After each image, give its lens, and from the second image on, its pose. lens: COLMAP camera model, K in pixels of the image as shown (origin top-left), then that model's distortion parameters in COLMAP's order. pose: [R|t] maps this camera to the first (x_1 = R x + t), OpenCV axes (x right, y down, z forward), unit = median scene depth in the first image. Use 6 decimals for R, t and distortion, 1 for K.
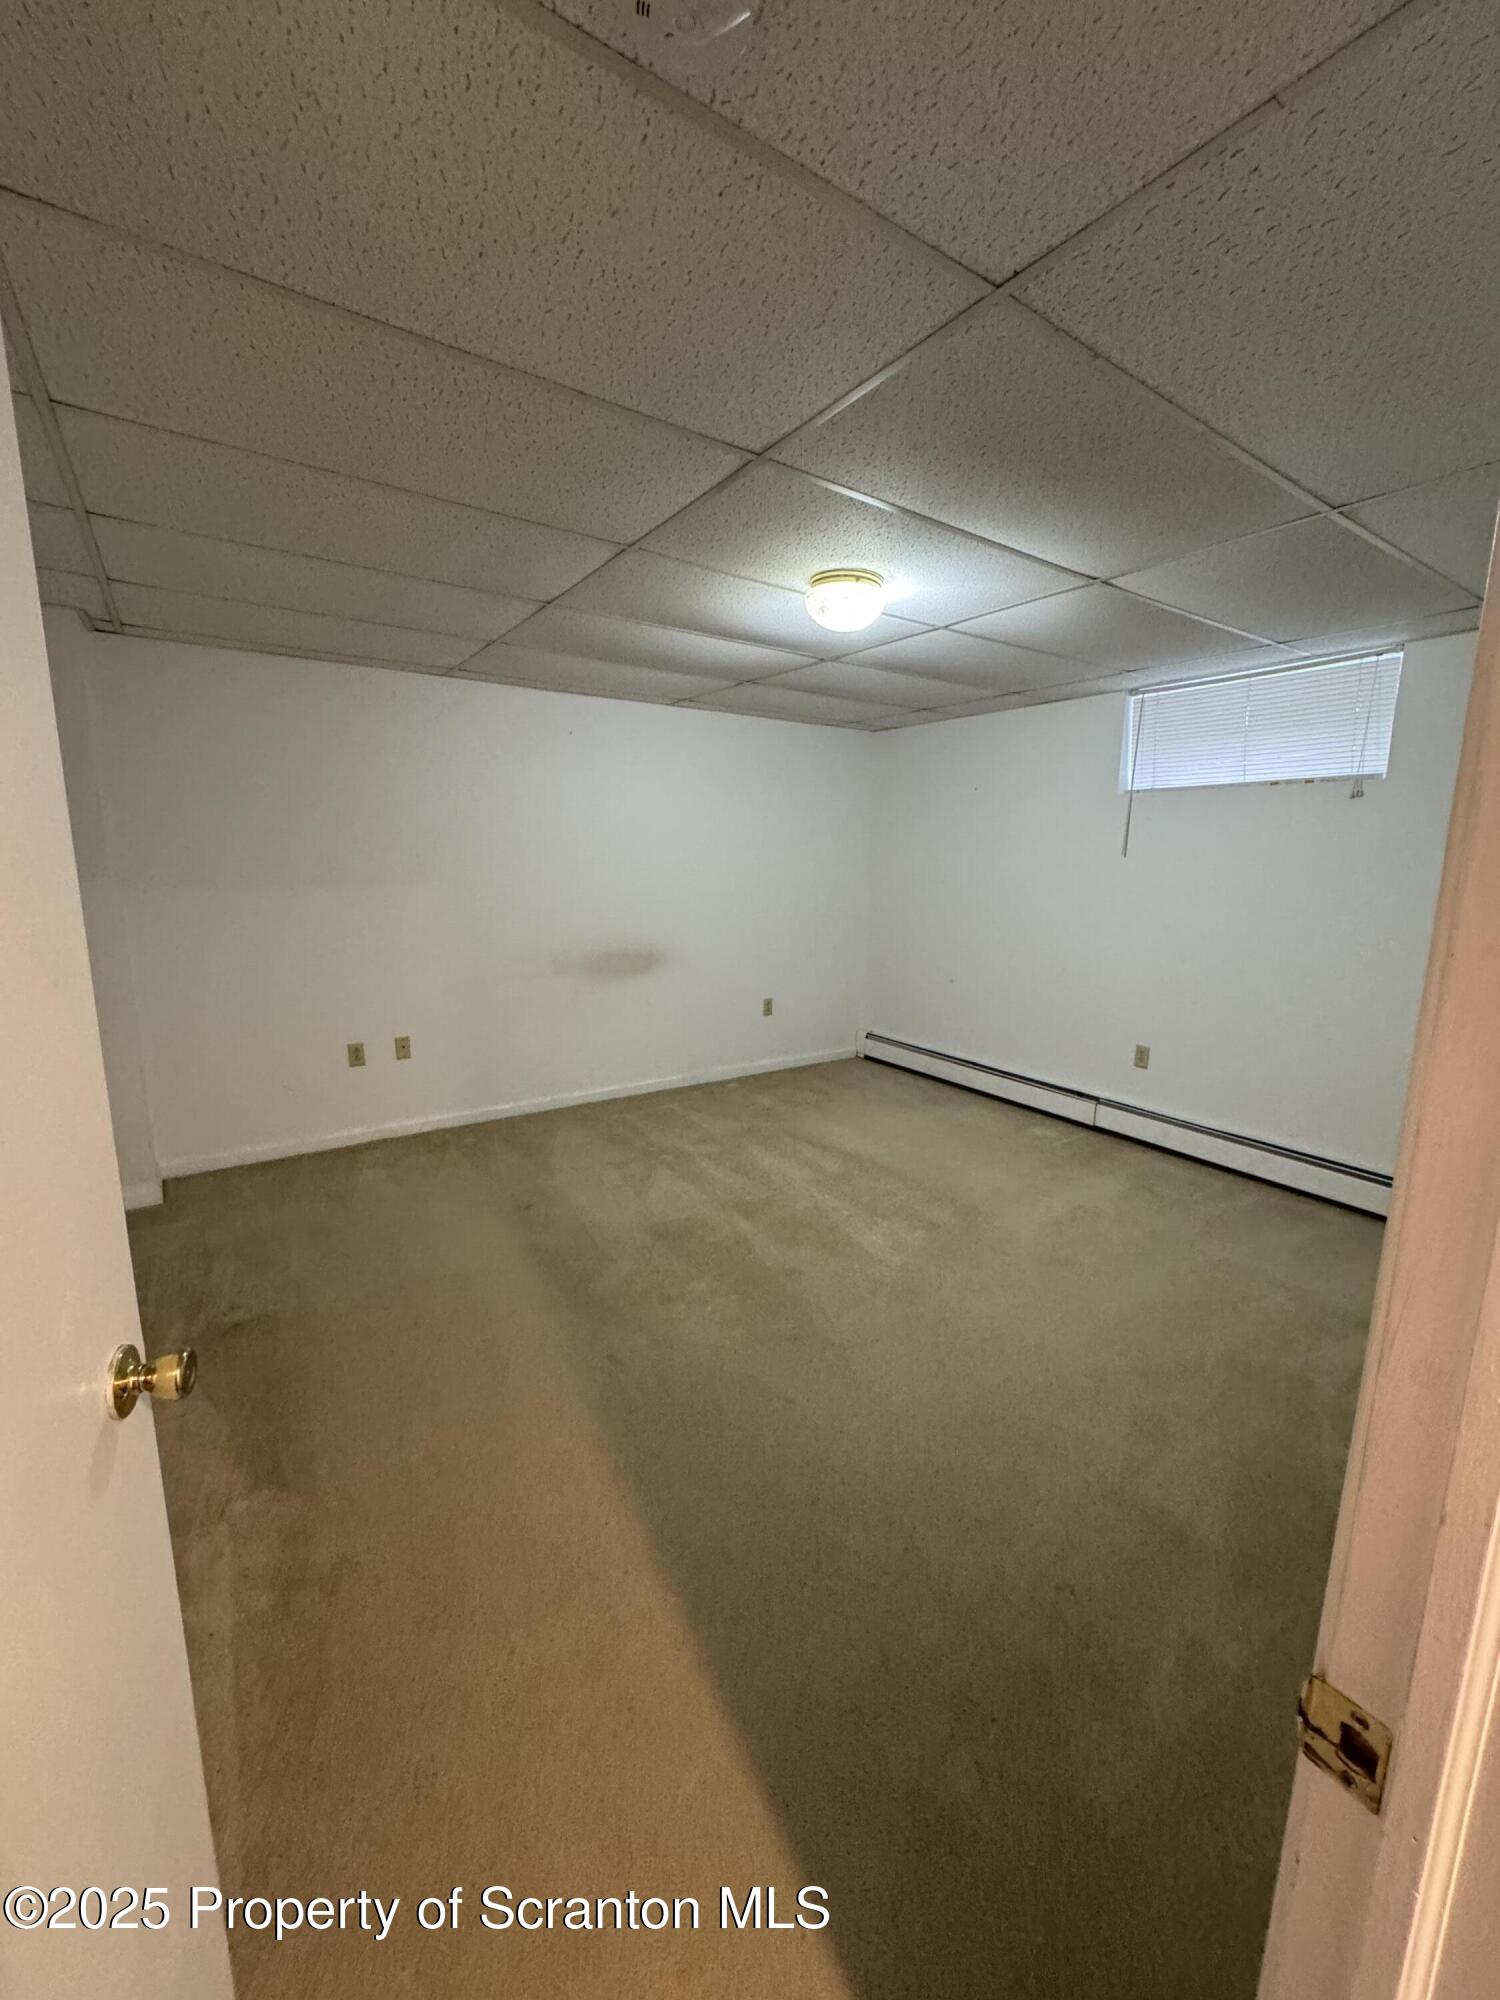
lens RADIAL K [[785.7, 0, 750.0], [0, 785.7, 1000.0], [0, 0, 1]] dist [-0.013639, -0.000028]
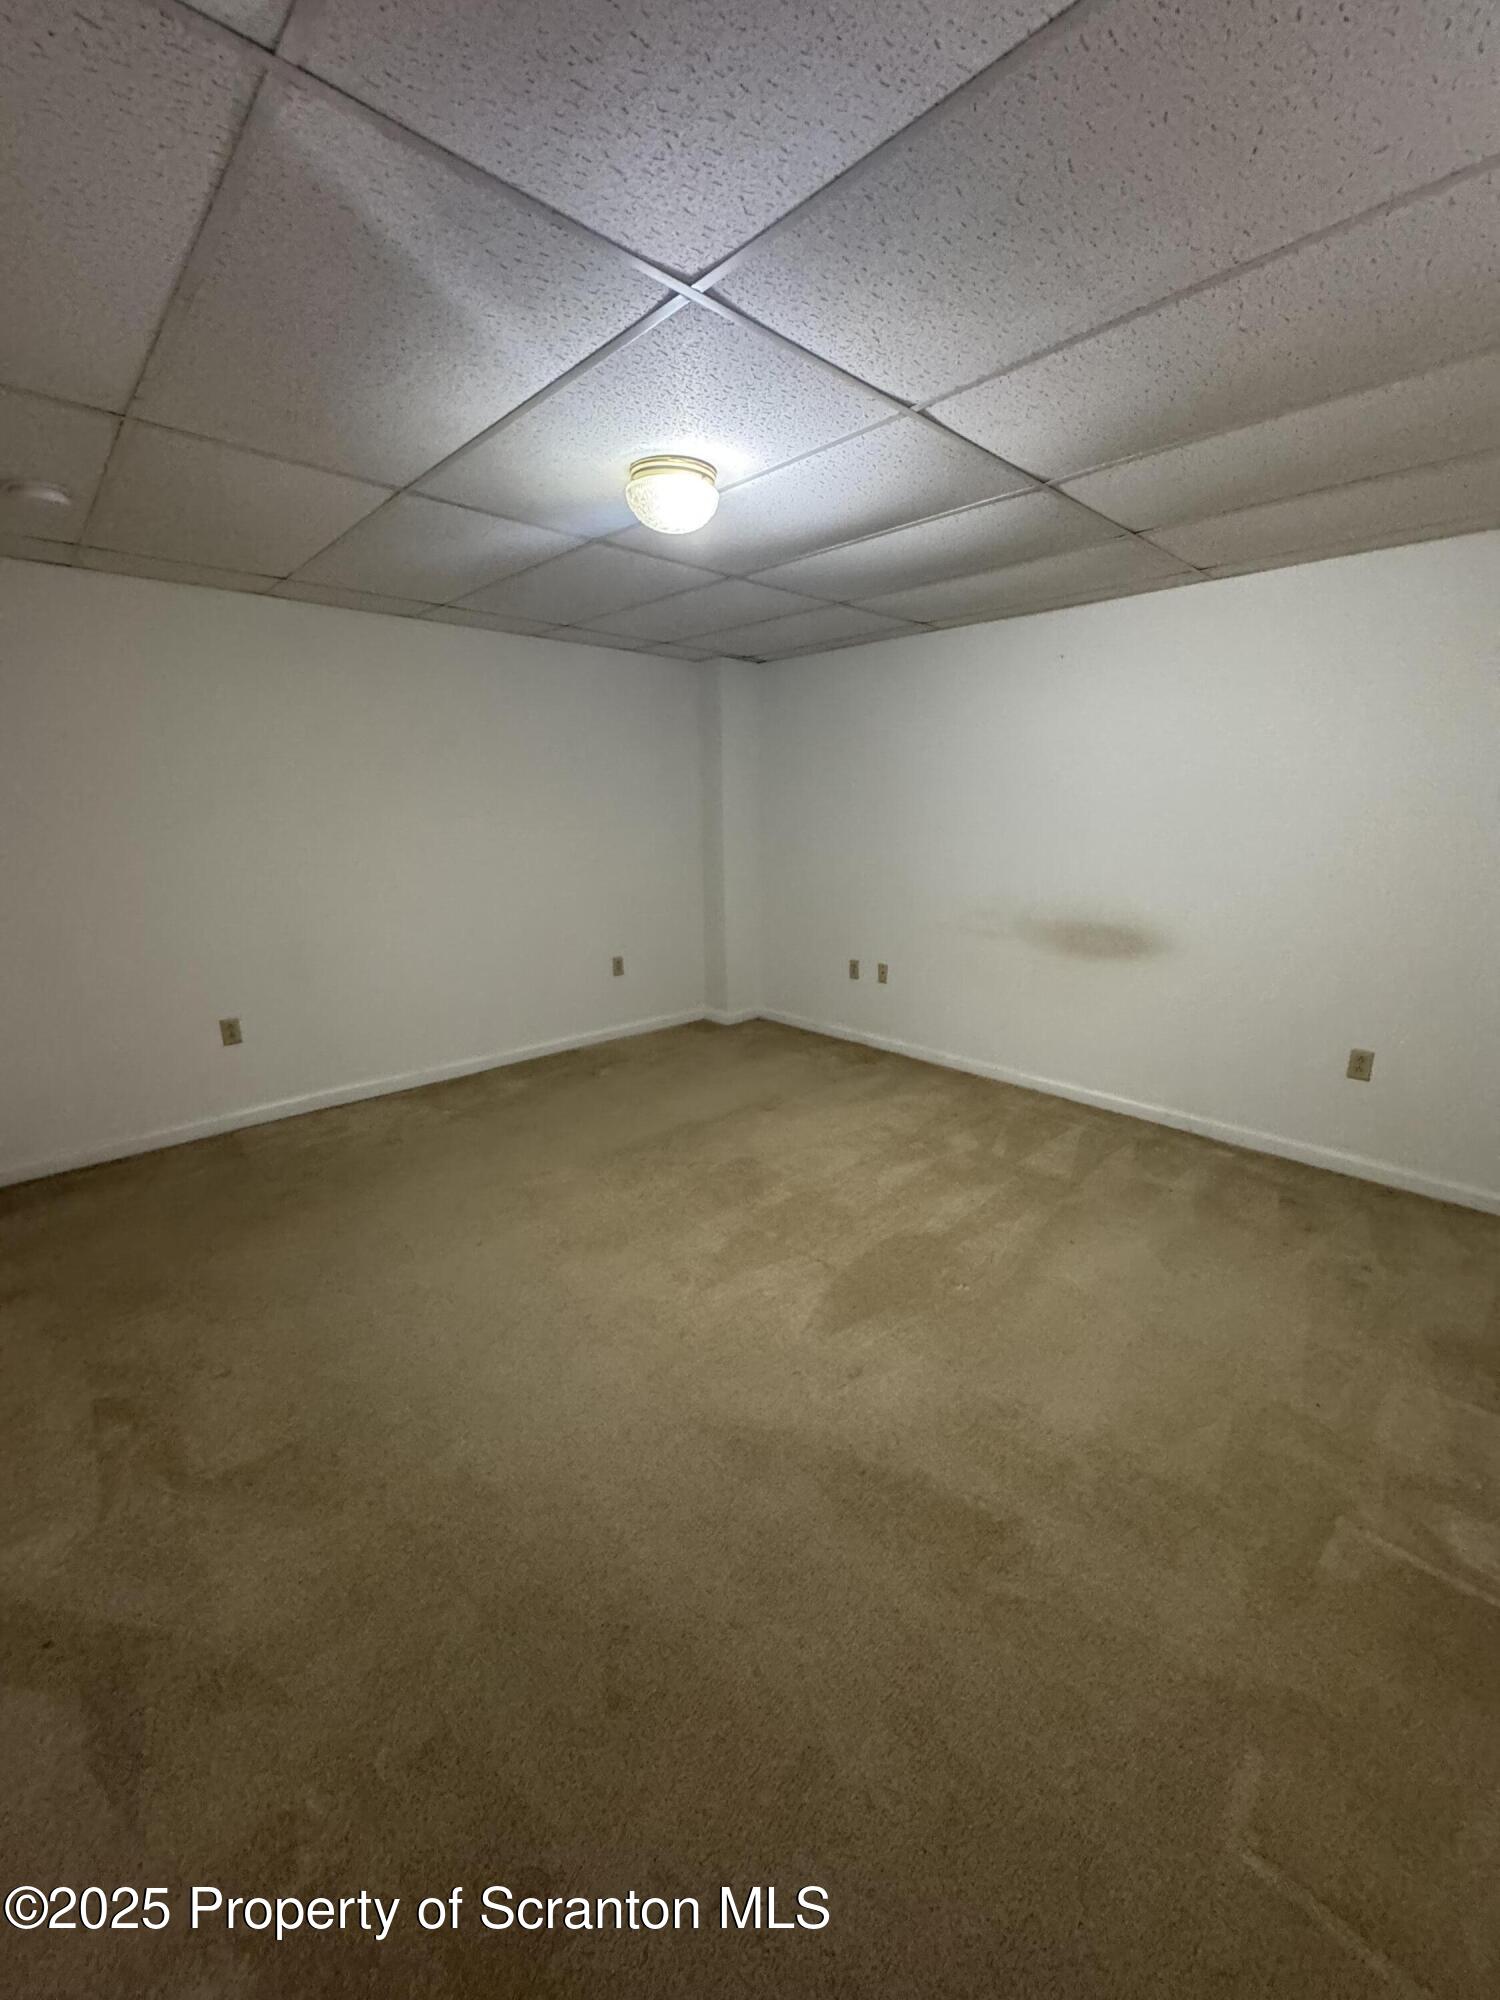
lens RADIAL K [[785.7, 0, 750.0], [0, 785.7, 1000.0], [0, 0, 1]] dist [-0.013639, -0.000028]
pose [[0.150327, 0.223418, -0.963061, 0.669504], [-0.172056, 0.965177, 0.197053, -0.098412], [0.973550, 0.136078, 0.183532, 0.612310]]
